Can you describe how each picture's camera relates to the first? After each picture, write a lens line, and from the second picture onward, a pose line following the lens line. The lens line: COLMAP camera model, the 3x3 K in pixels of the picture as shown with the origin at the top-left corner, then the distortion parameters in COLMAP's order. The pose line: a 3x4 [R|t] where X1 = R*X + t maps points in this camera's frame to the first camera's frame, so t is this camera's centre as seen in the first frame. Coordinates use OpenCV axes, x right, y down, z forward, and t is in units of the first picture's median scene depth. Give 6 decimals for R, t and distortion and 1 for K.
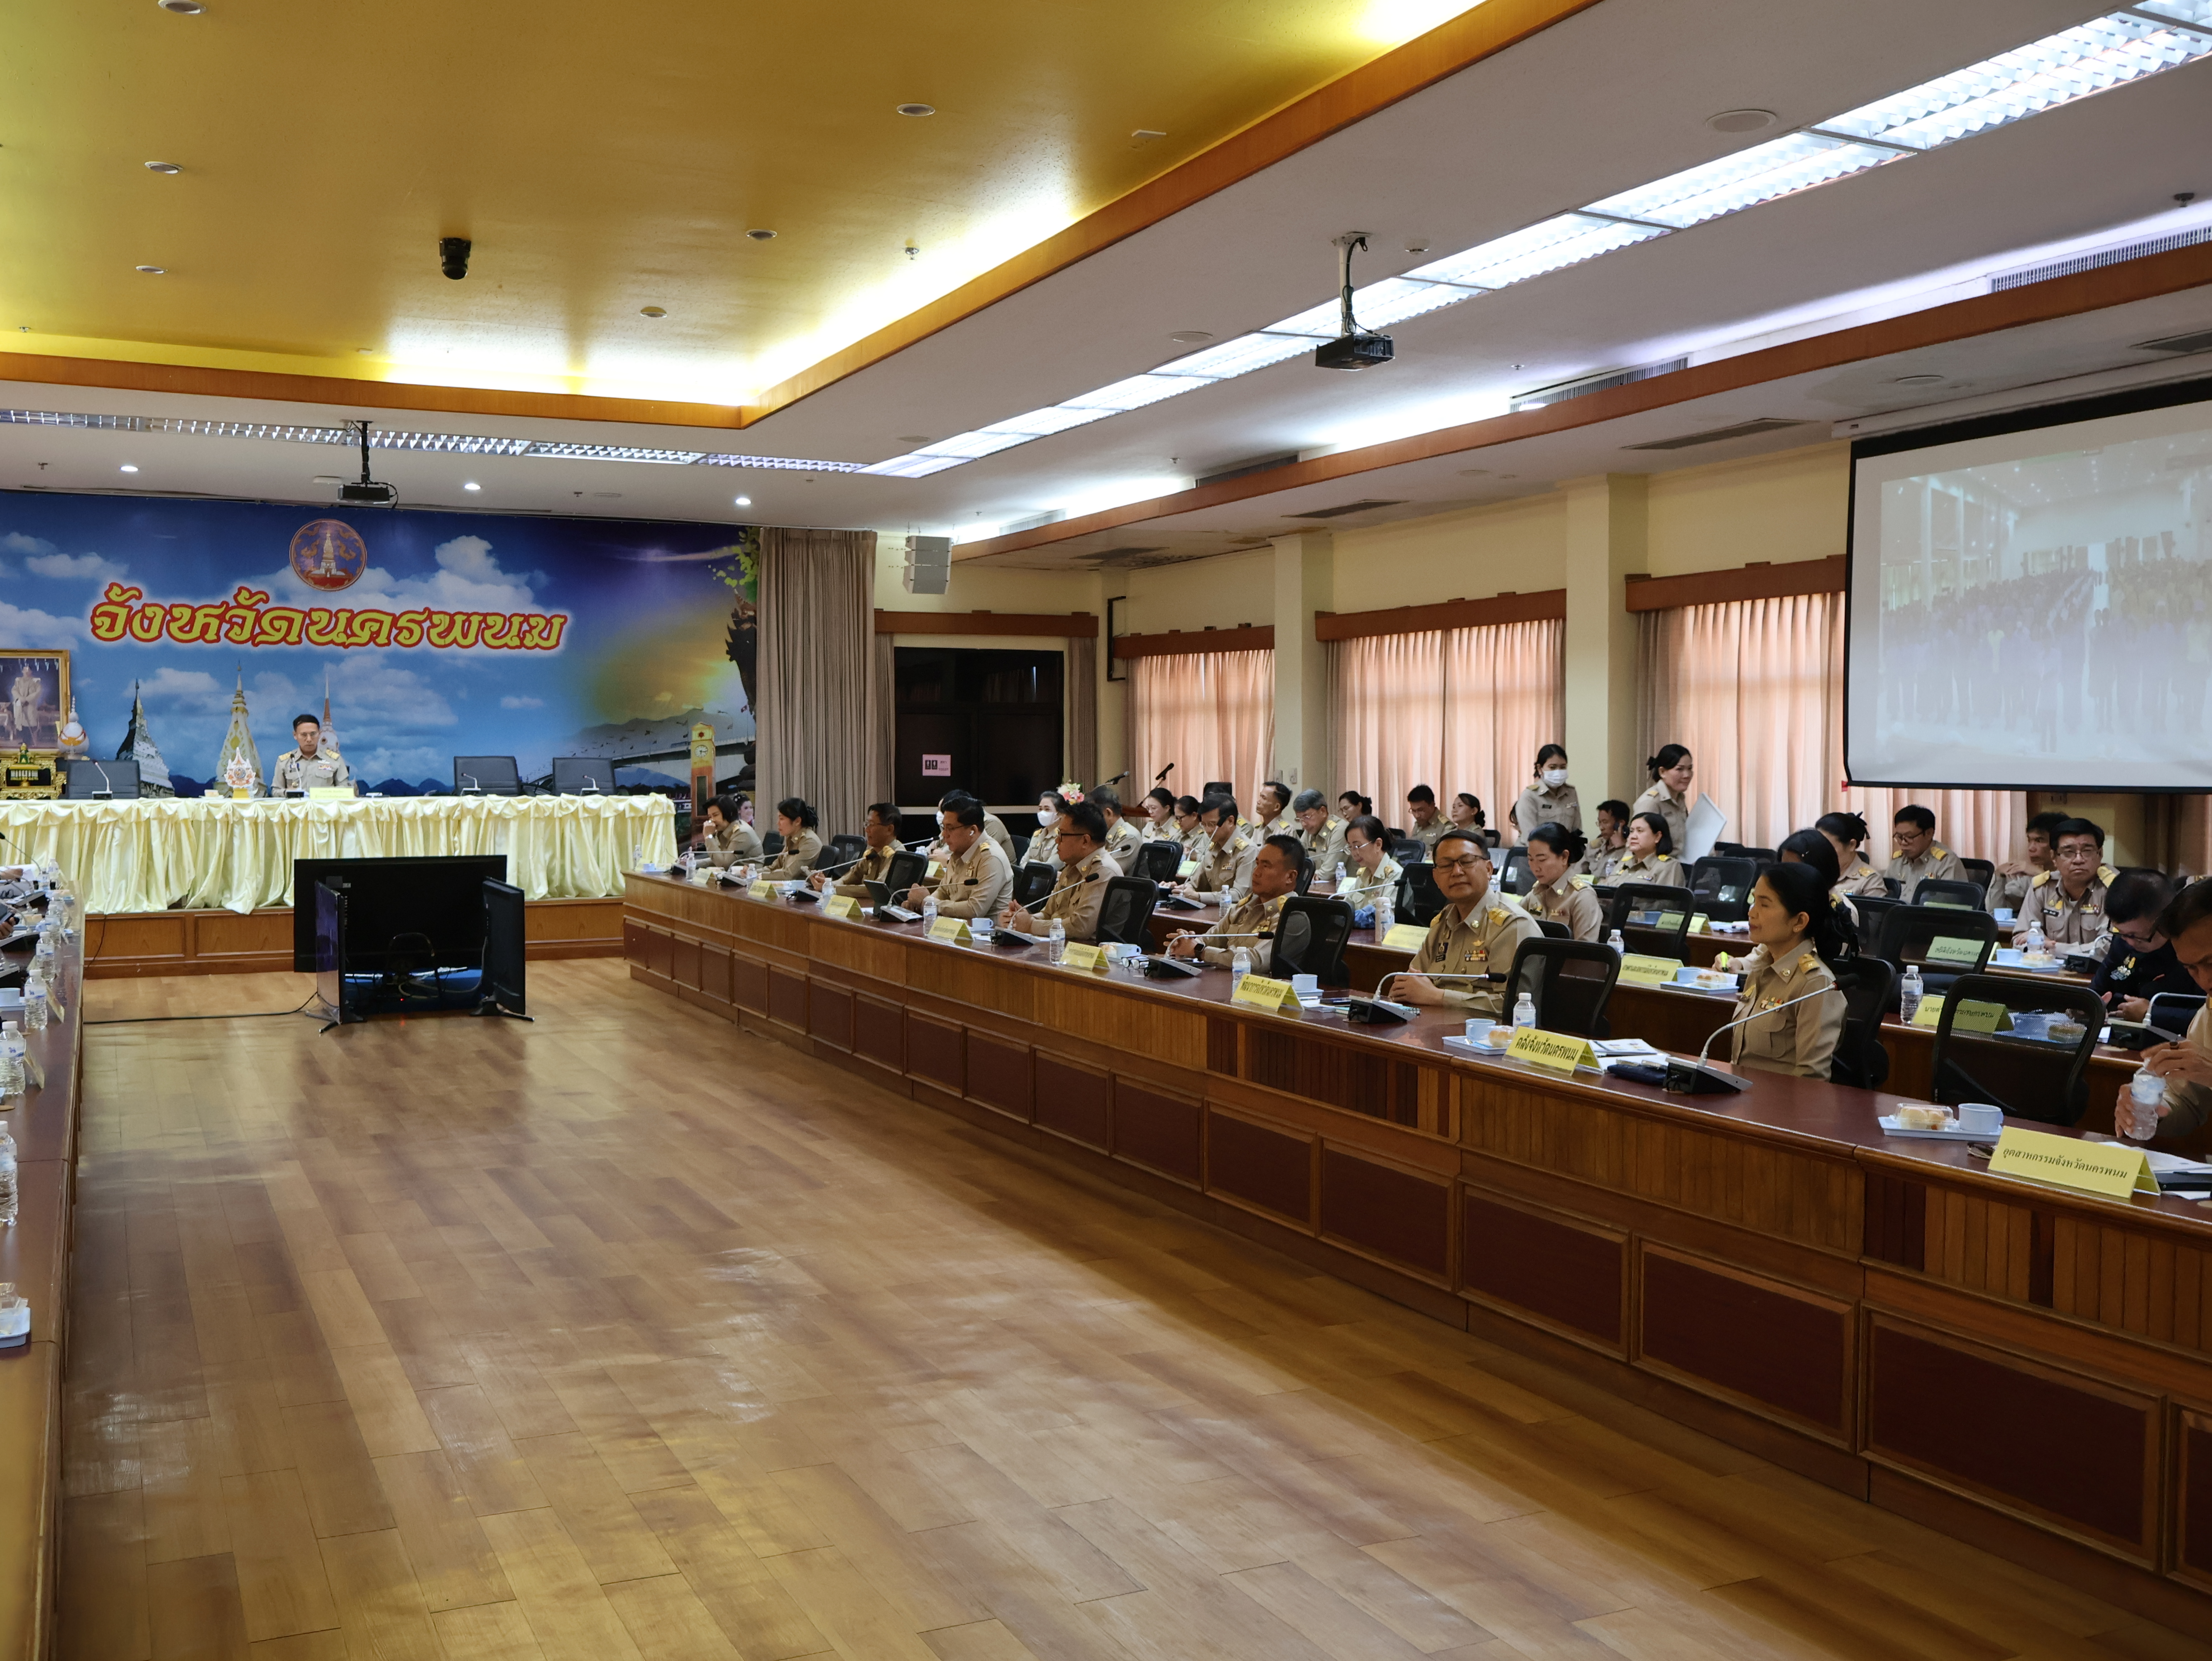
lens RADIAL K [[2081.8, 0, 1092.7], [0, 2081.8, 836.5], [0, 0, 1]] dist [-0.005713, 0.006913]
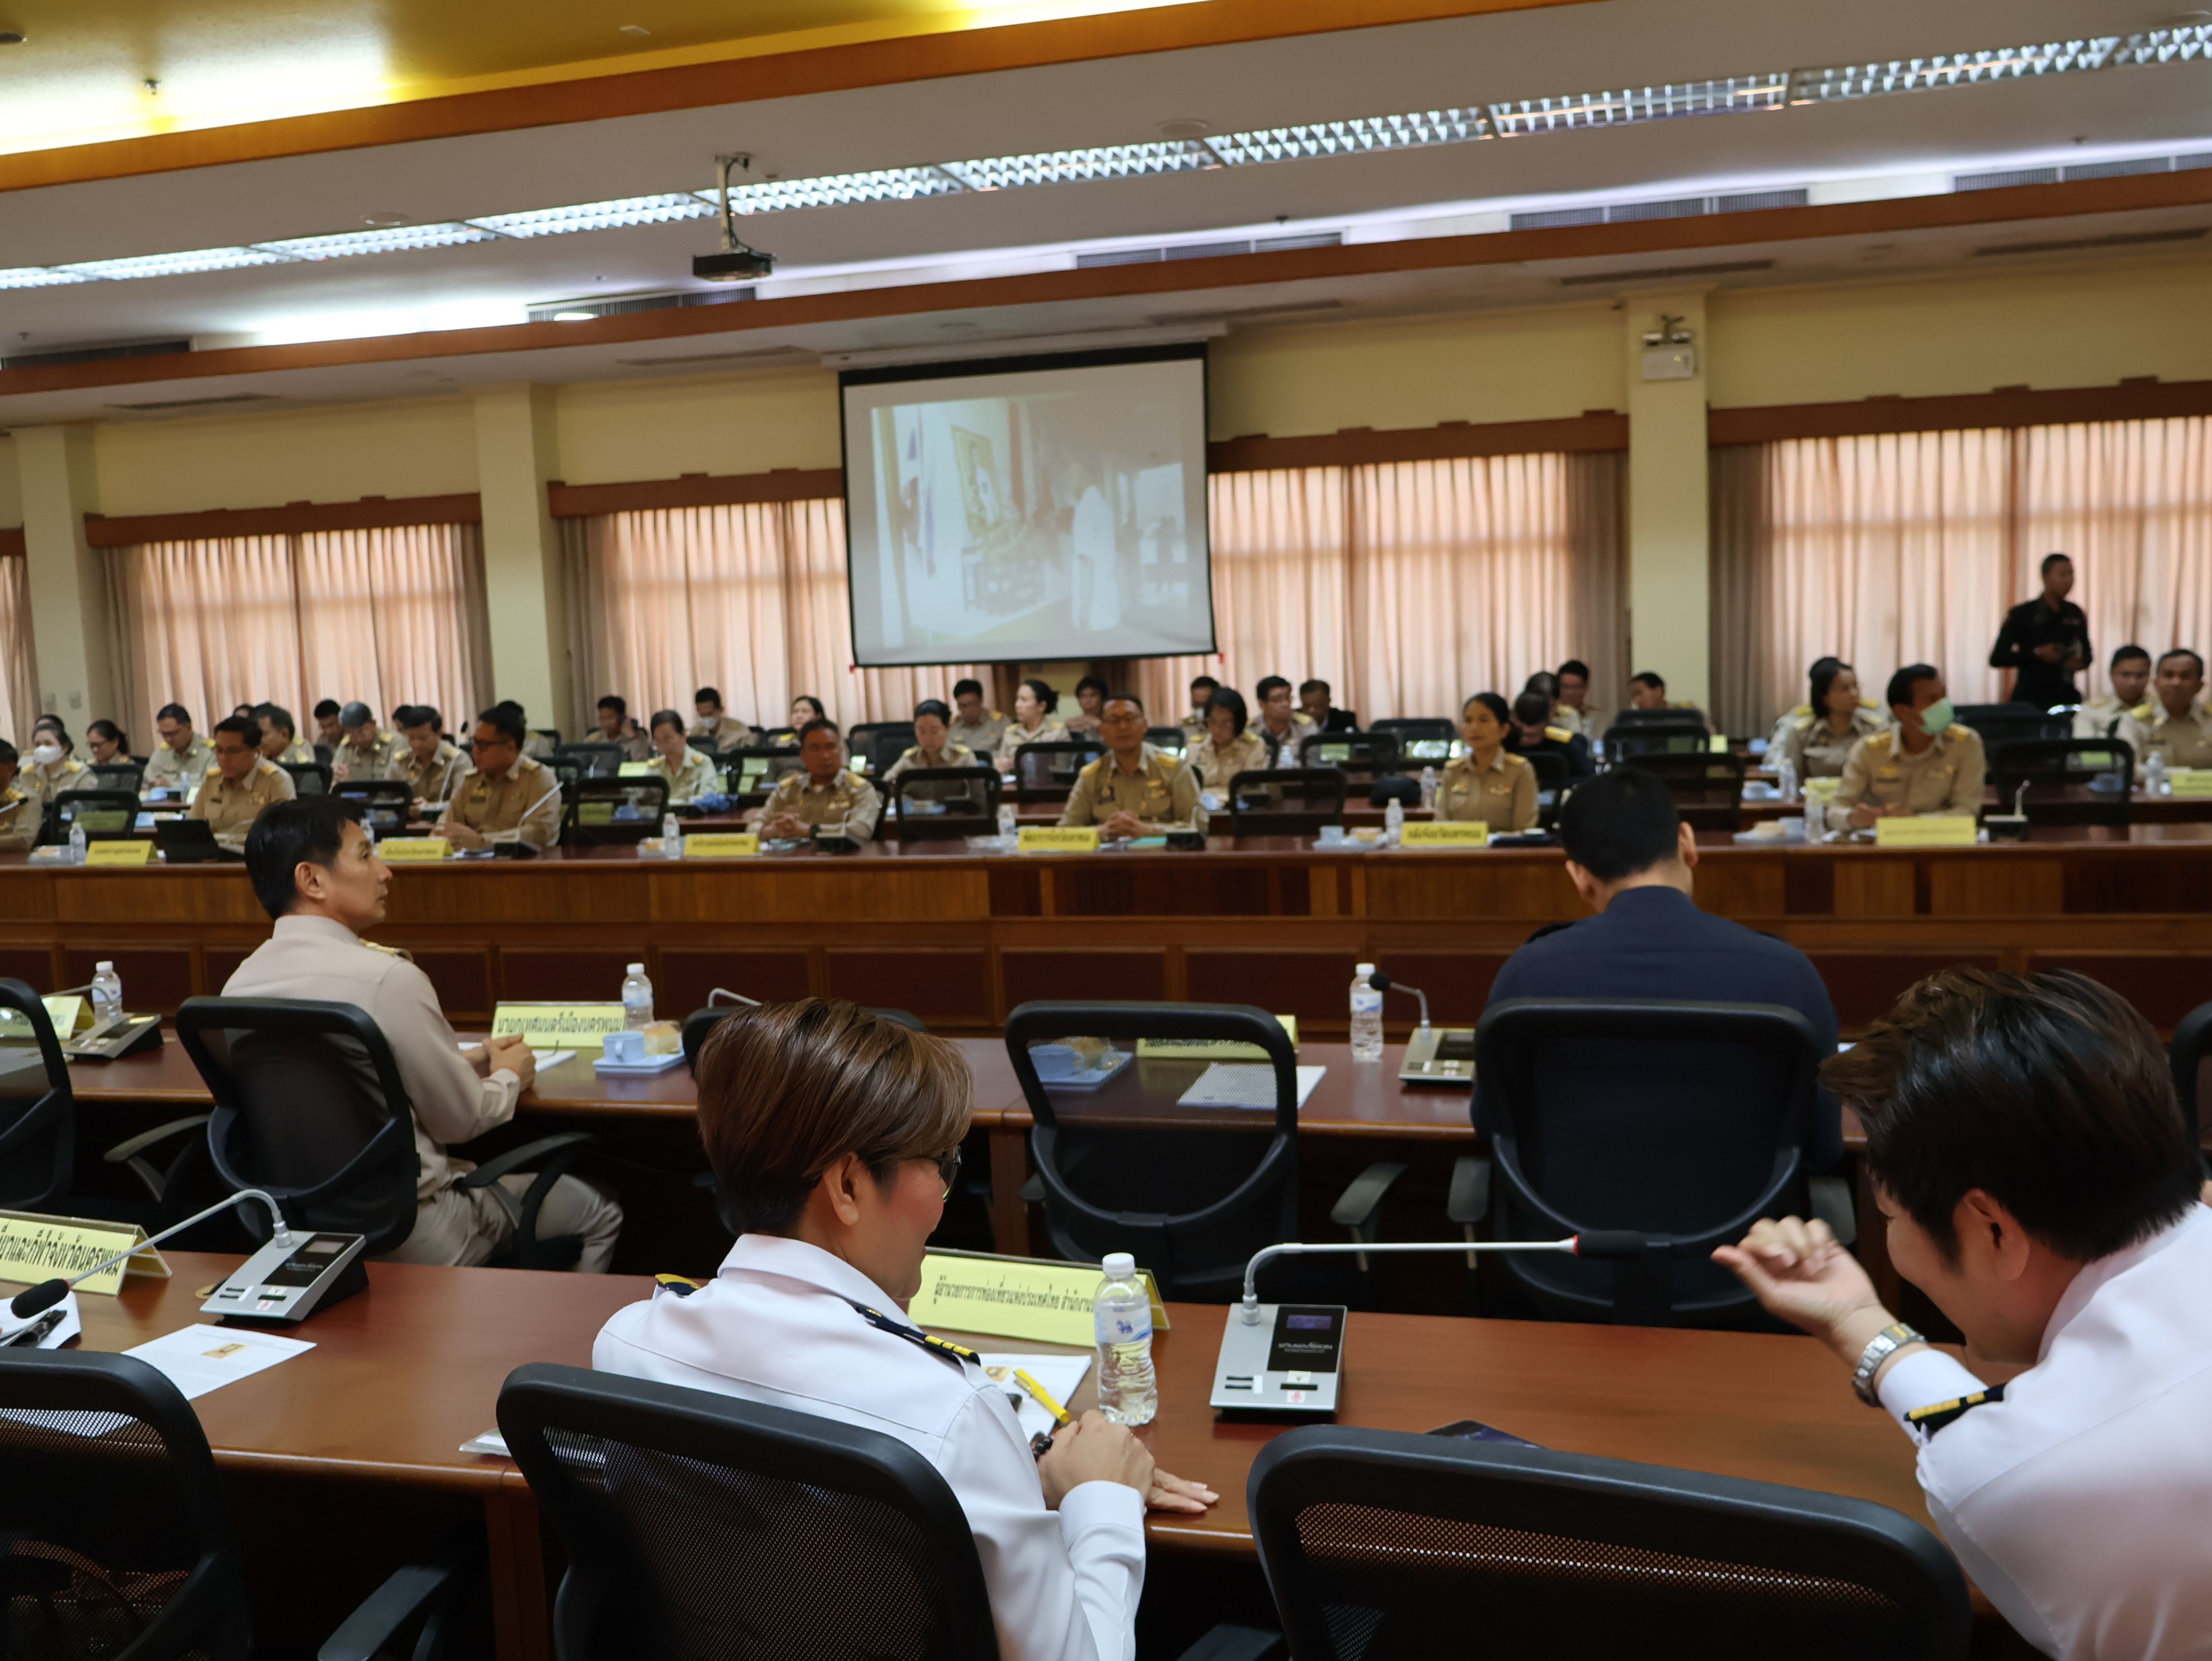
lens RADIAL K [[2082.4, 0, 1105.5], [0, 2082.4, 832.9], [0, 0, 1]] dist [-0.007201, 0.007759]
pose [[0.663151, -0.100973, 0.741644, -0.353066], [0.071541, 0.994873, 0.071479, -0.004648], [-0.745059, 0.005657, 0.666975, 0.094803]]
